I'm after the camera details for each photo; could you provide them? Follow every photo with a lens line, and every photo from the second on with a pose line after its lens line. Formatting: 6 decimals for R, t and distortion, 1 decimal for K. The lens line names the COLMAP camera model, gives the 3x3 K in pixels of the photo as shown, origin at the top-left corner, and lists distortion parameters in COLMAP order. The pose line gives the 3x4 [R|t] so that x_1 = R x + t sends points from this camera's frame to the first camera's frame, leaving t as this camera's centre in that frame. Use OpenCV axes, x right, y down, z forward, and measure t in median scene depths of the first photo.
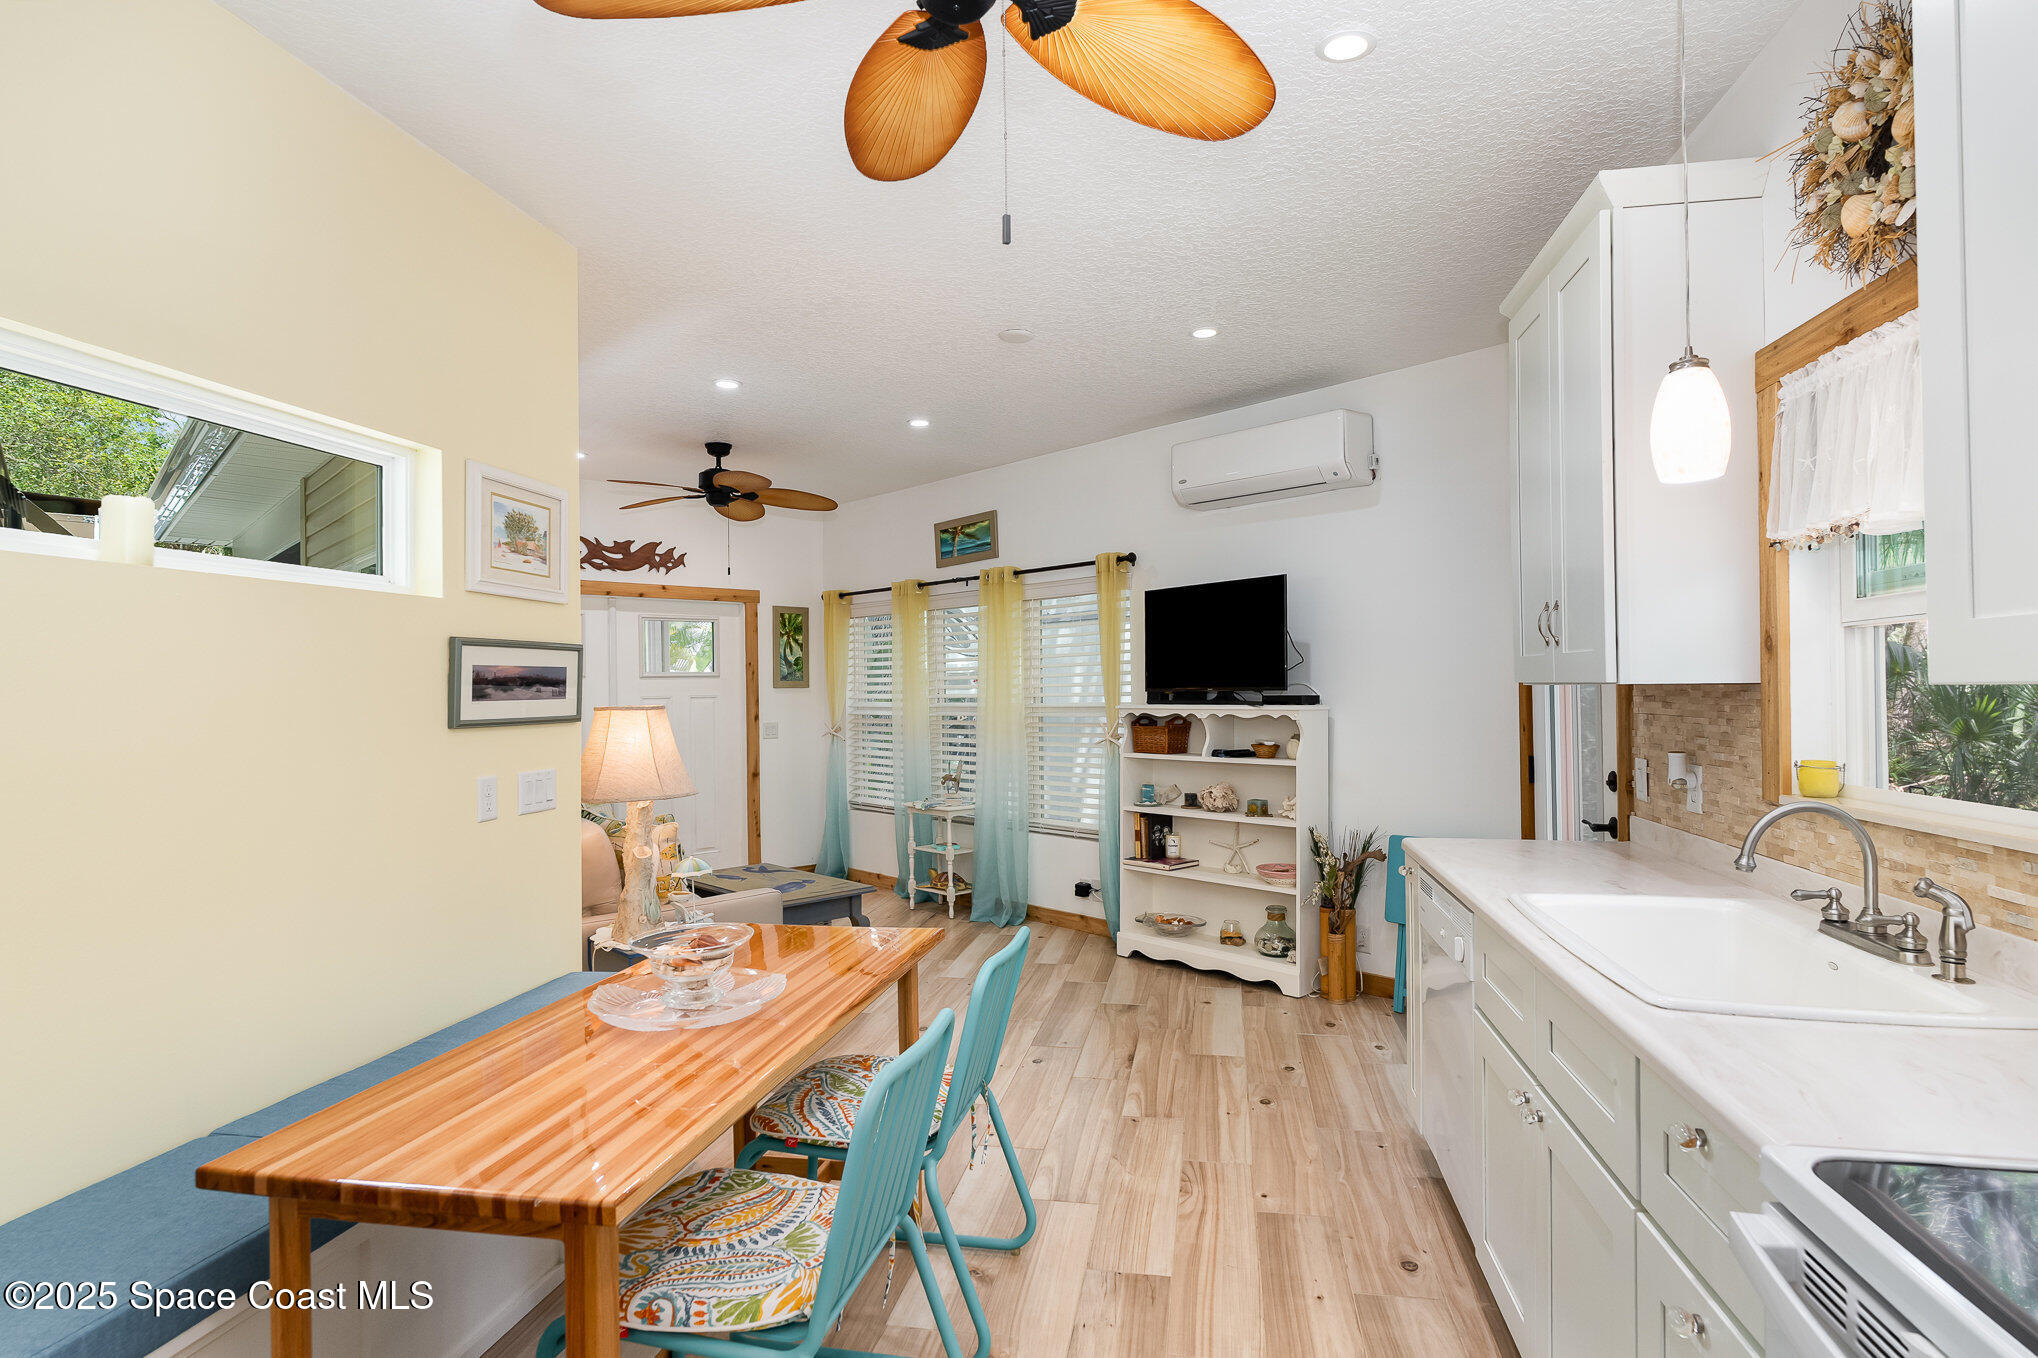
lens RADIAL K [[1046.9, 0, 1030.7], [0, 1046.9, 678.7], [0, 0, 1]] dist [-0.000671, 0.000049]
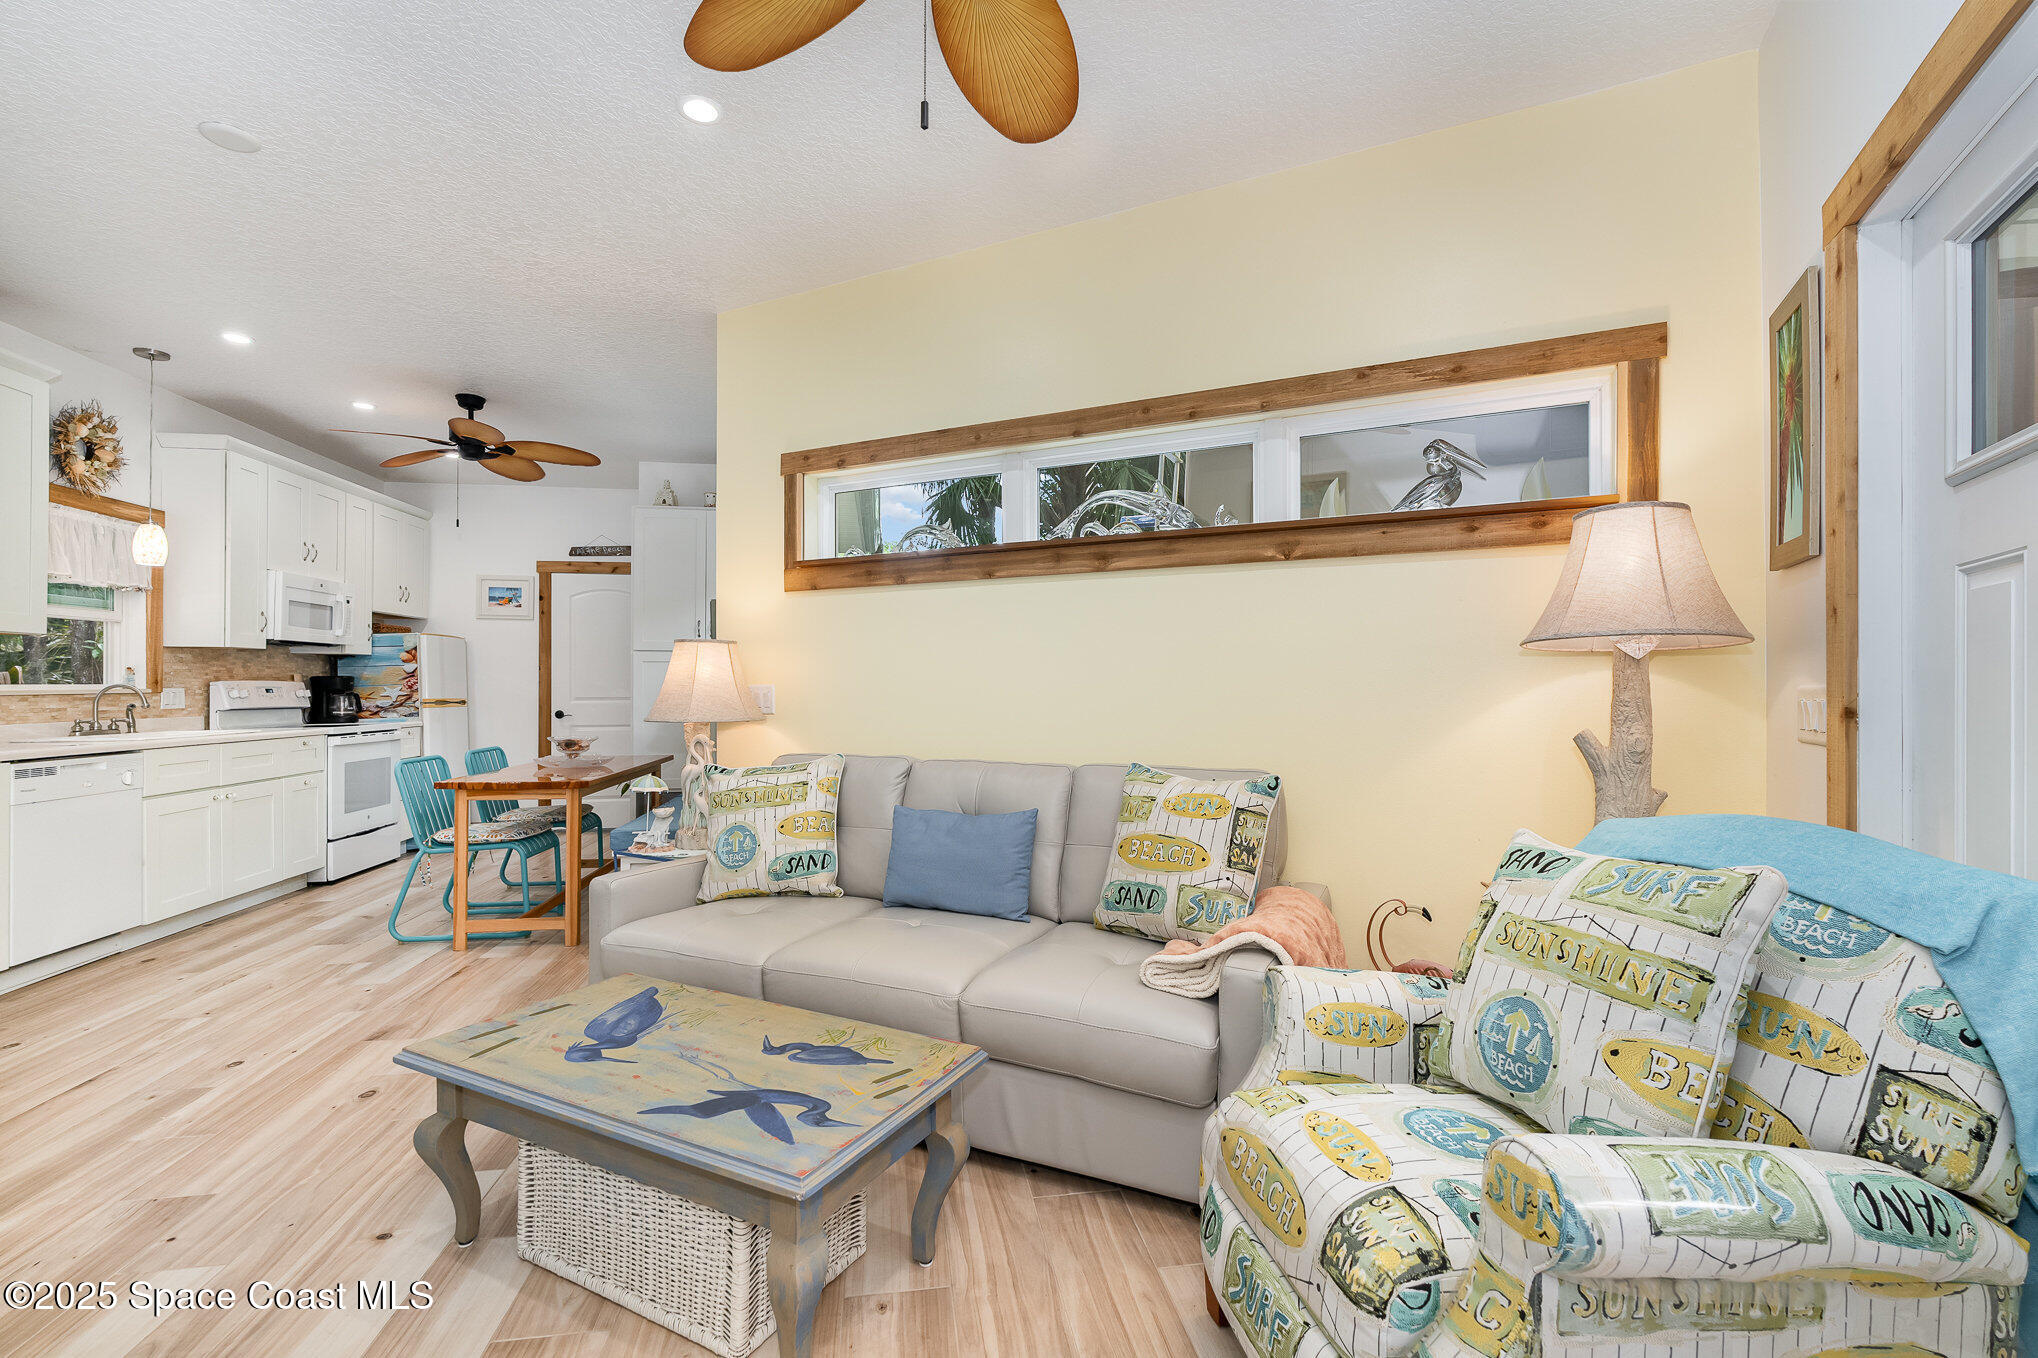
lens RADIAL K [[898.8, 0, 1024.9], [0, 898.8, 682.2], [0, 0, 1]] dist [-0.001928, -0.000246]
pose [[-0.945081, 0.010400, -0.326669, -0.283986], [0.014561, 0.999841, -0.010295, 0.064330], [0.326510, -0.014486, -0.945083, 1.502136]]
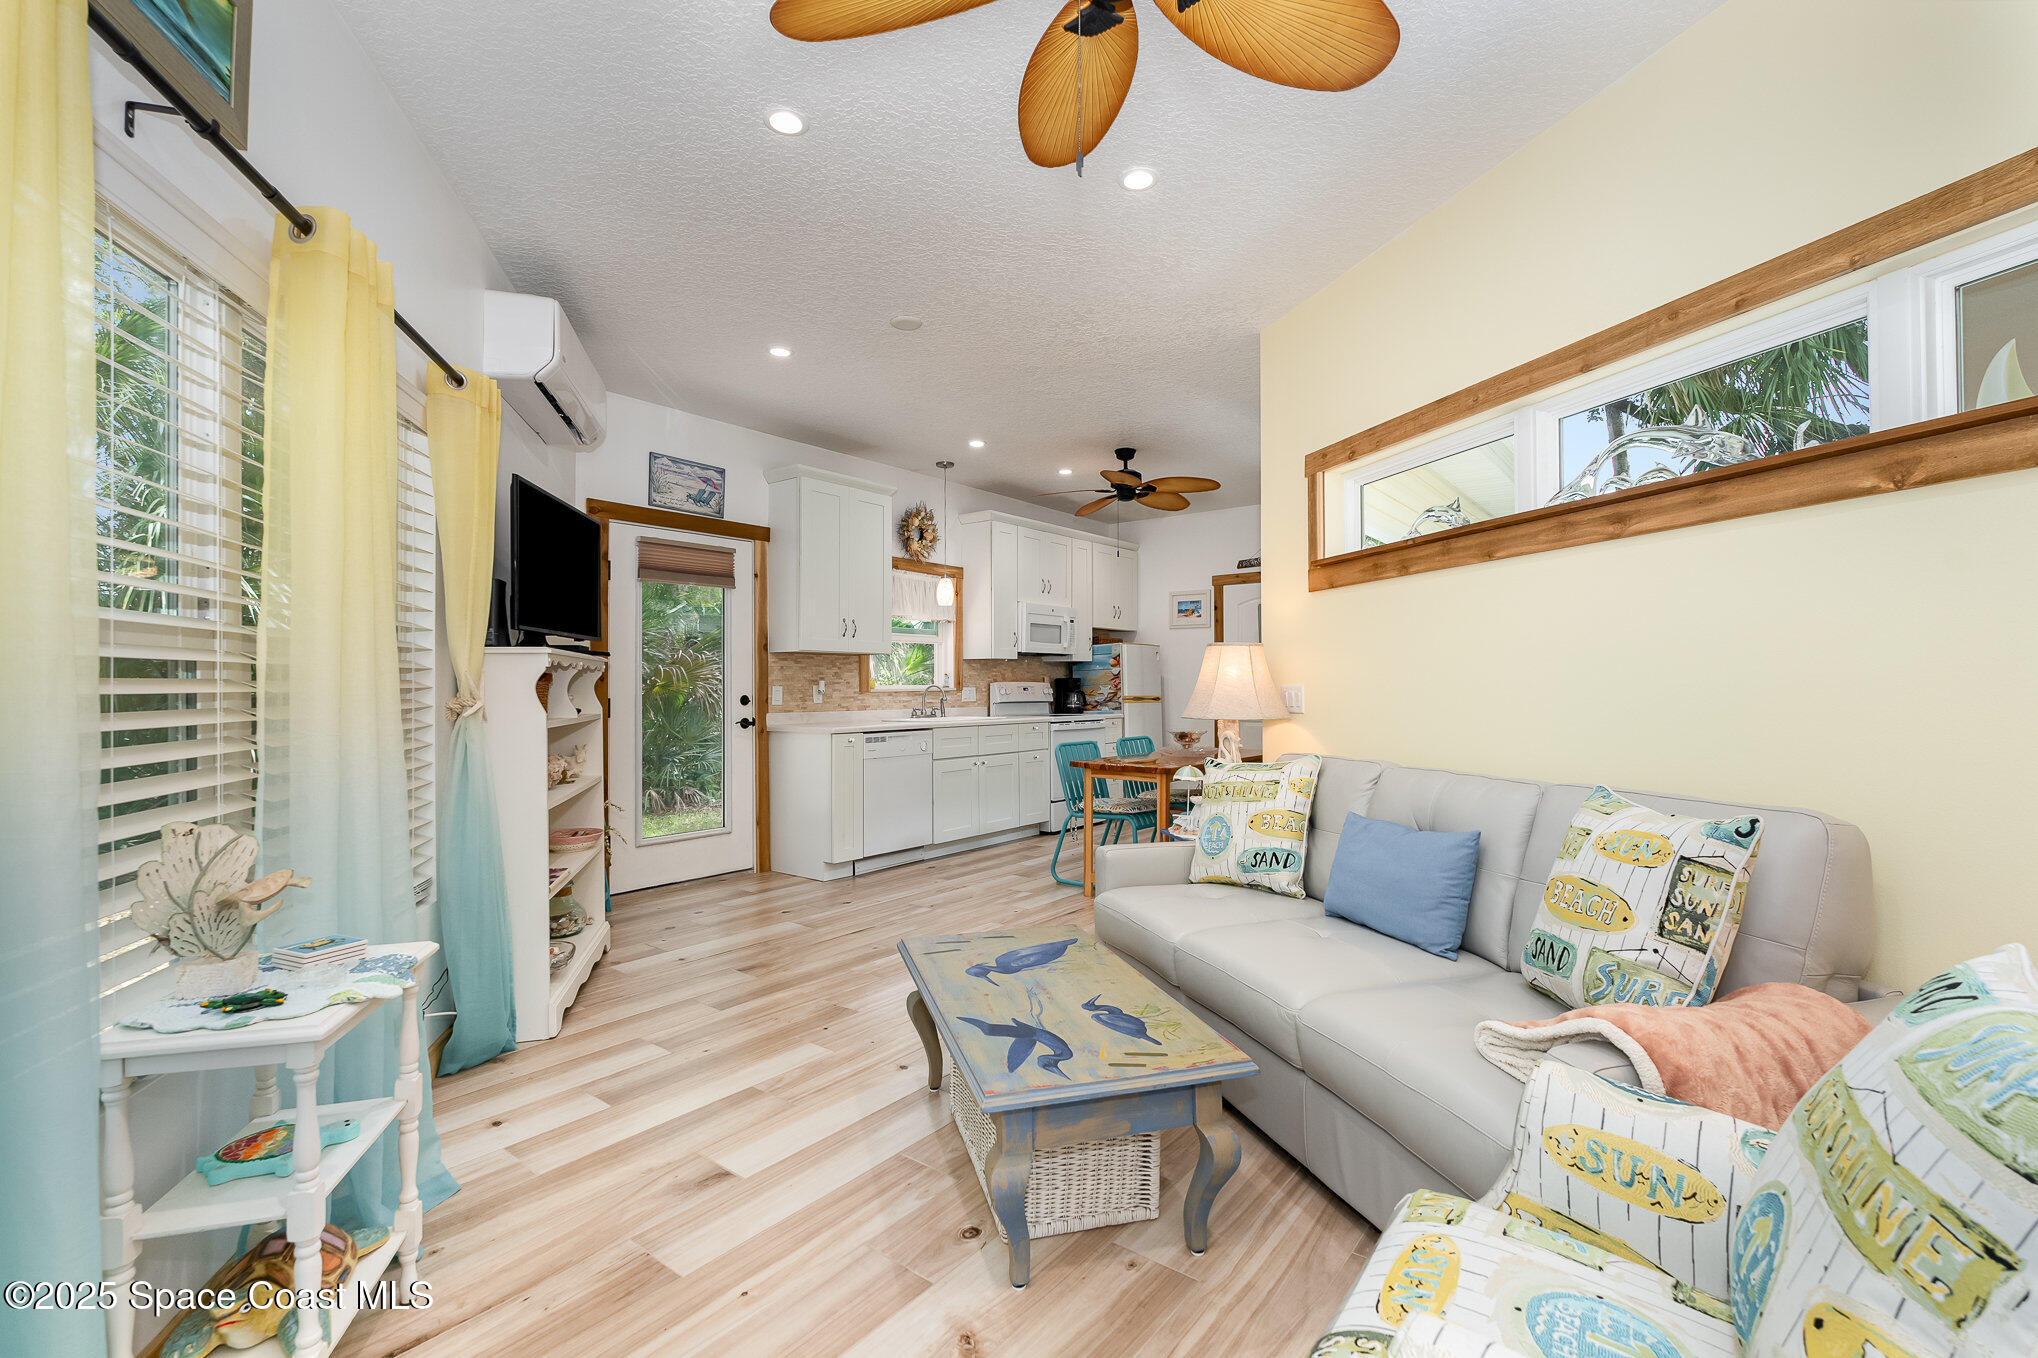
lens RADIAL K [[898.8, 0, 1024.9], [0, 898.8, 682.2], [0, 0, 1]] dist [-0.001928, -0.000246]
pose [[-0.885246, 0.015670, 0.464858, -0.479526], [0.008290, 0.999805, -0.017916, 0.065457], [-0.465049, -0.012006, -0.885204, 1.506950]]
